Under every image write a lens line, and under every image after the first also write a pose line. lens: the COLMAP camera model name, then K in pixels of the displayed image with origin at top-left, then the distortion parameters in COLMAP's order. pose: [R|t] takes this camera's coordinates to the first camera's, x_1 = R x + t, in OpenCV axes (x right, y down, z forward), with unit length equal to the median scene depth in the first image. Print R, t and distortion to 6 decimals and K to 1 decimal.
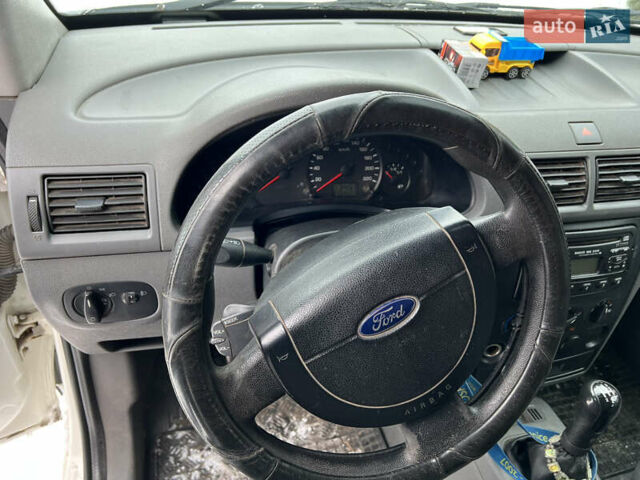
lens RADIAL K [[490.9, 0, 316.3], [0, 490.9, 240.2], [0, 0, 1]] dist [0.033359, -0.027338]
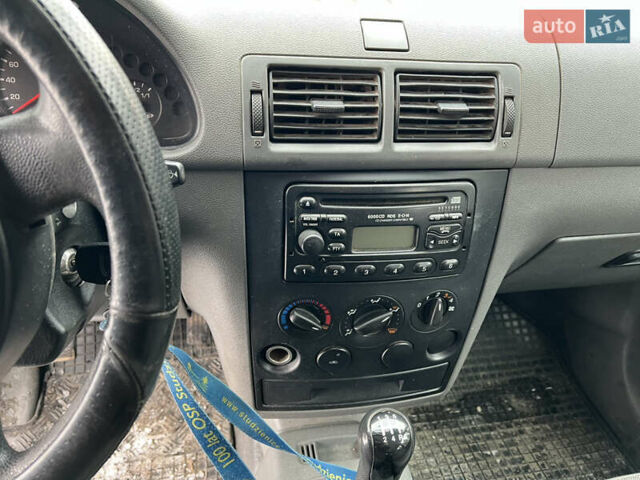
lens RADIAL K [[490.9, 0, 322.9], [0, 490.9, 240.6], [0, 0, 1]] dist [0.033359, -0.027338]
pose [[0.996726, 0.046357, -0.066250, 0.501477], [-0.046591, 0.998912, -0.001991, 0.062177], [0.066085, 0.005071, 0.997801, 0.323873]]
